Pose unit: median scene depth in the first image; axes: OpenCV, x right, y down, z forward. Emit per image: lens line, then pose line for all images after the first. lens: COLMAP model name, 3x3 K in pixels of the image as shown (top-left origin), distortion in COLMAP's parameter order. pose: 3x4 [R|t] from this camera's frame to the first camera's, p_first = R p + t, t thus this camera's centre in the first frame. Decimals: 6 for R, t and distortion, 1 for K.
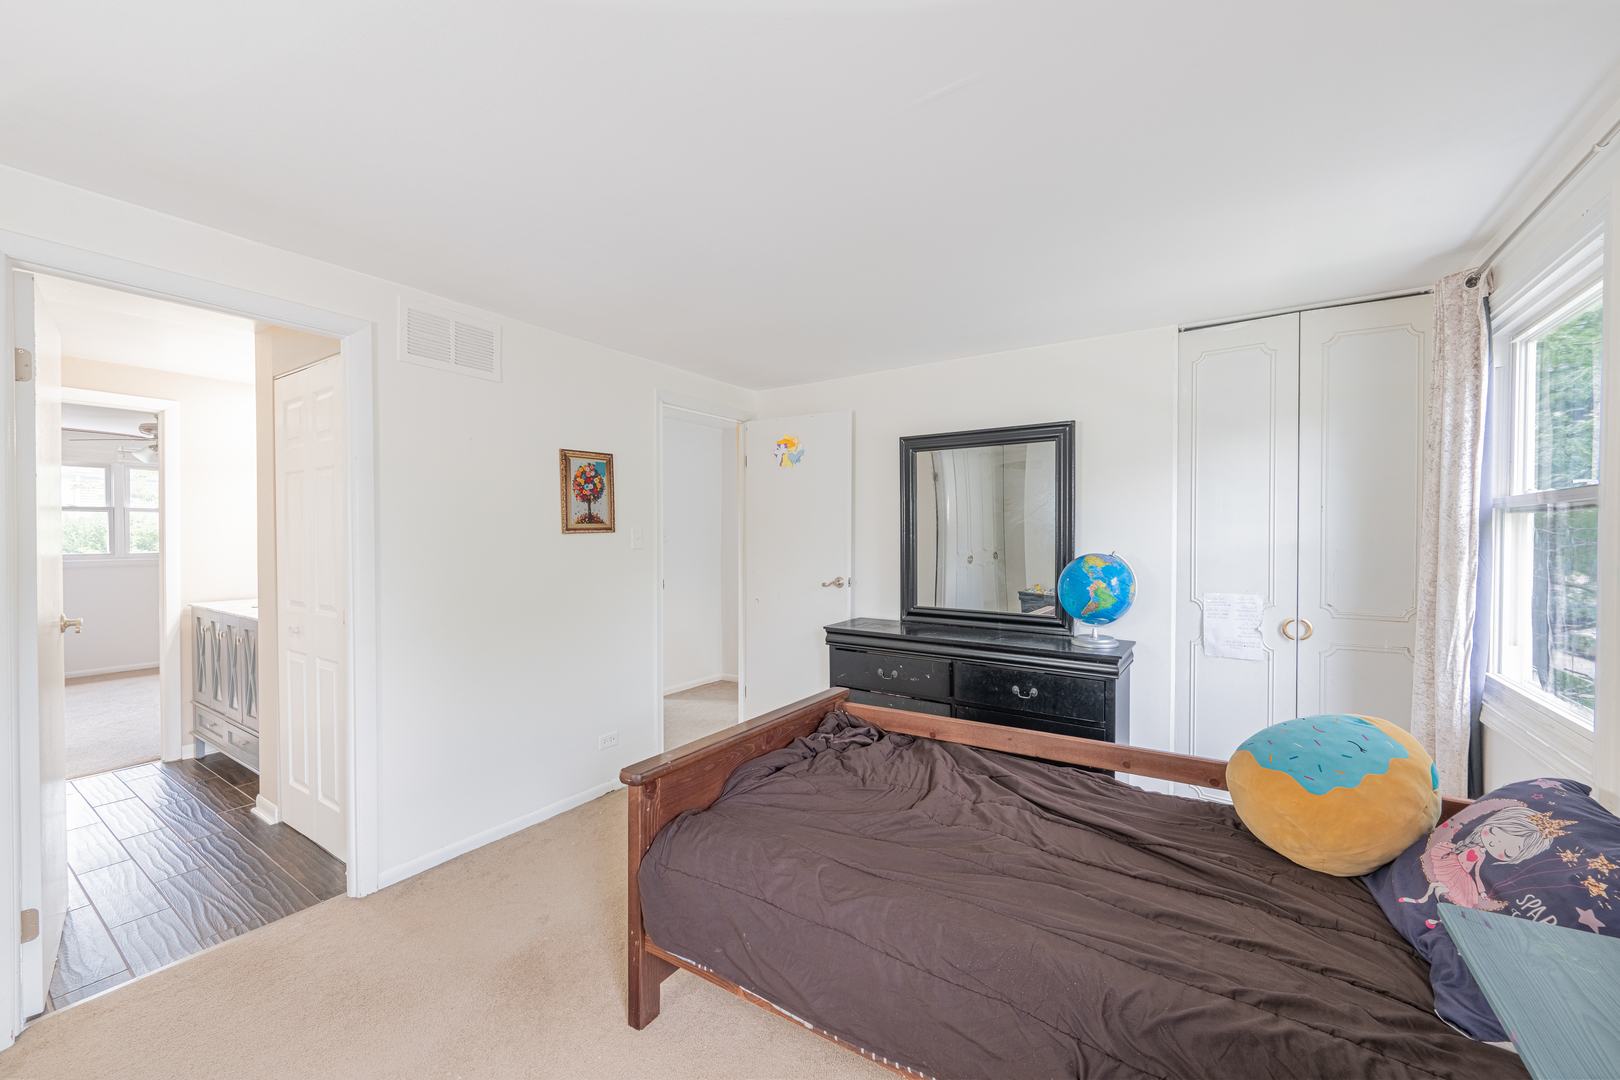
lens RADIAL K [[634.7, 0, 808.2], [0, 634.7, 538.6], [0, 0, 1]] dist [-0.003801, 0.000443]
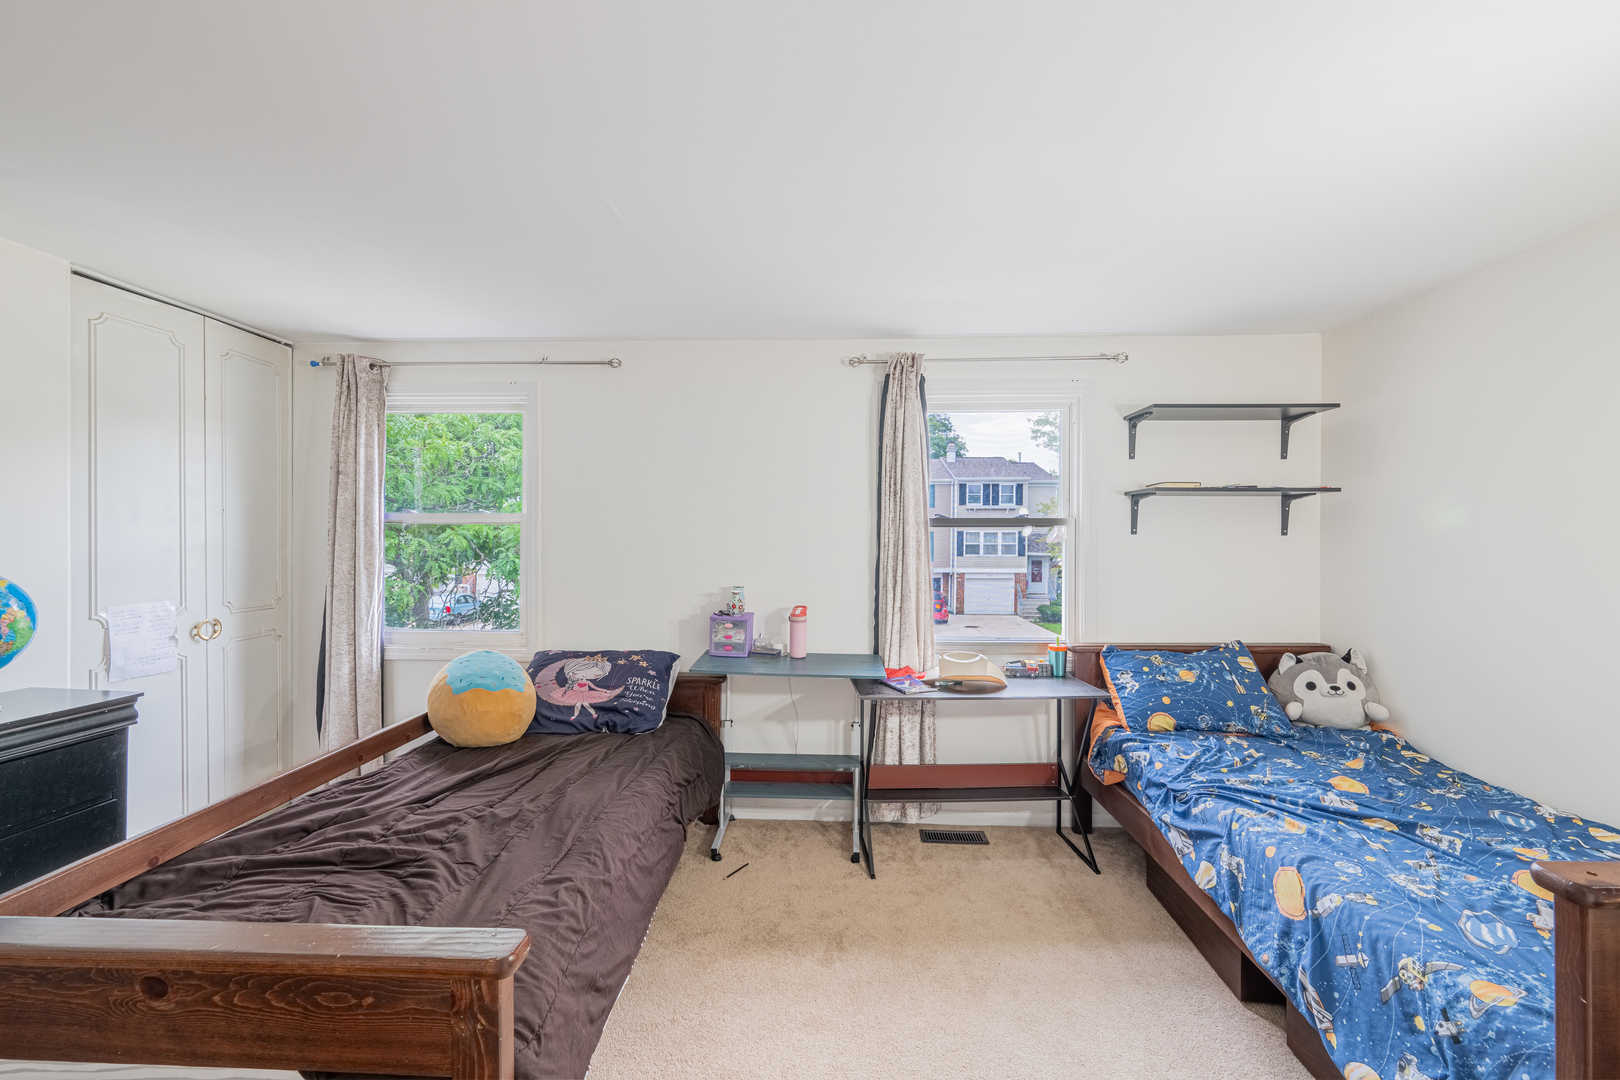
lens RADIAL K [[634.7, 0, 814.9], [0, 634.7, 537.6], [0, 0, 1]] dist [-0.003801, 0.000443]
pose [[-0.511011, -0.004998, 0.859559, -0.587416], [0.002374, 0.999971, 0.007226, -0.008570], [-0.859571, 0.005733, -0.510985, 0.674576]]
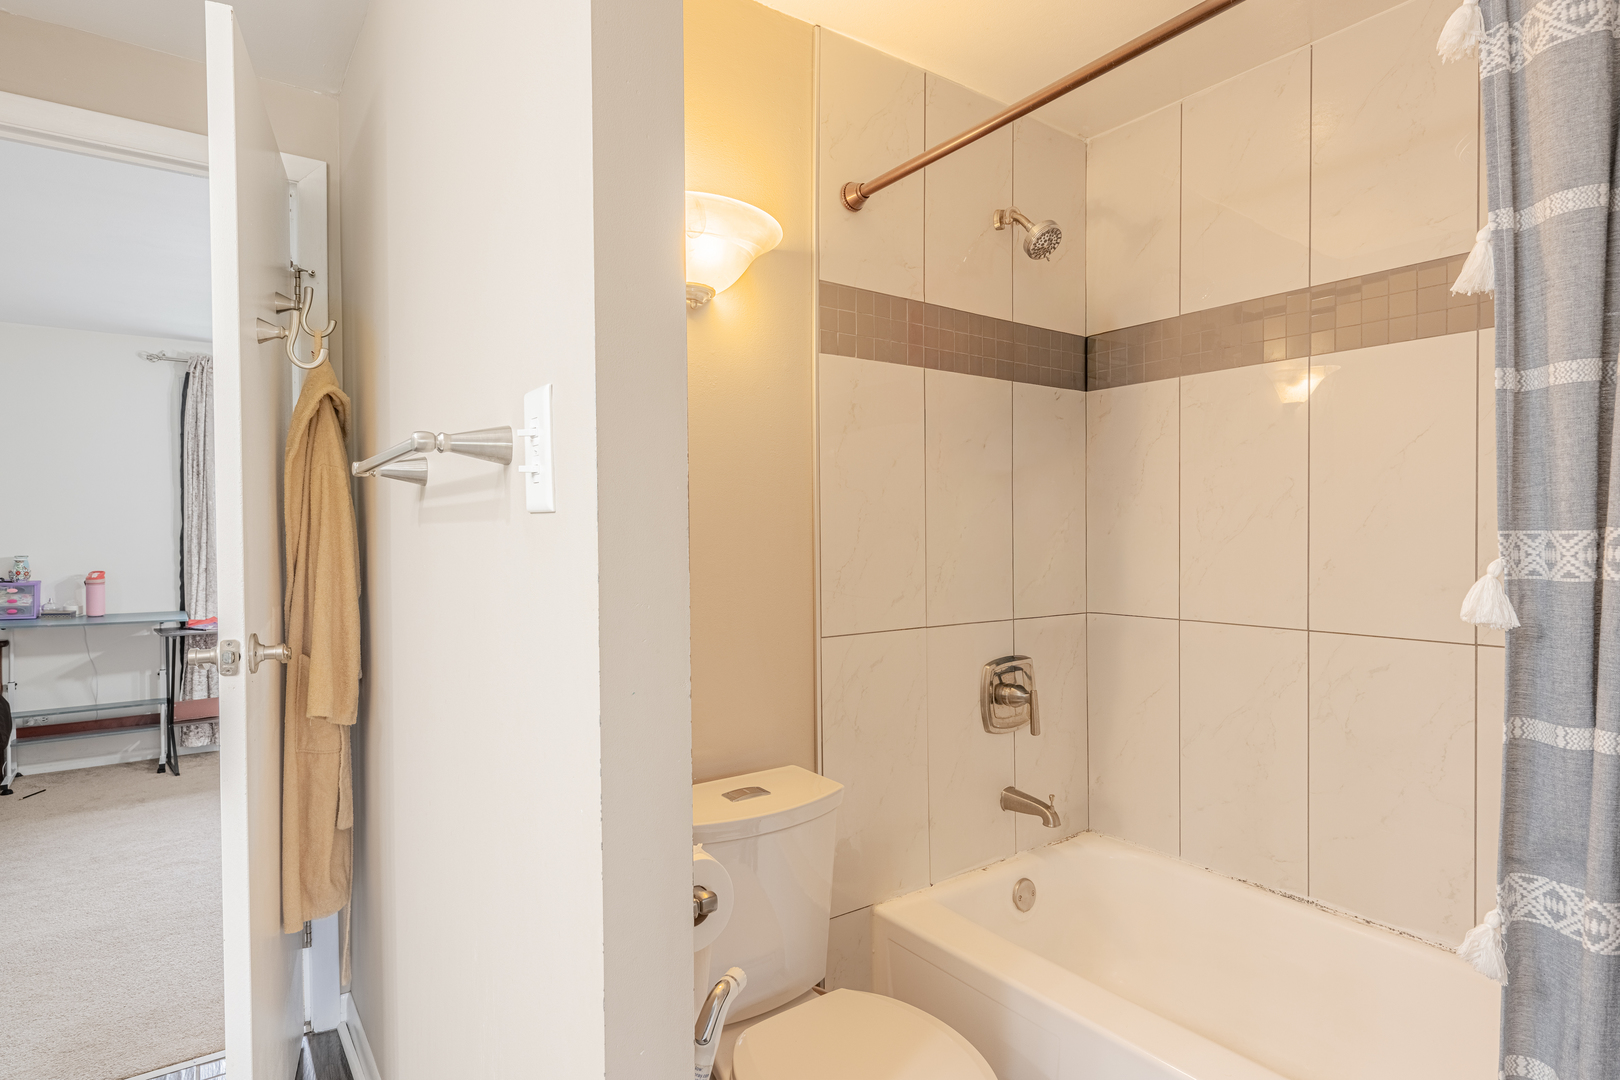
lens RADIAL K [[845.2, 0, 814.7], [0, 845.2, 541.2], [0, 0, 1]] dist [-0.006382, -0.000750]
pose [[-0.939388, 0.010315, 0.342702, -1.336887], [0.017277, 0.999702, 0.017269, 0.043650], [-0.342421, 0.022143, -0.939286, 1.098852]]
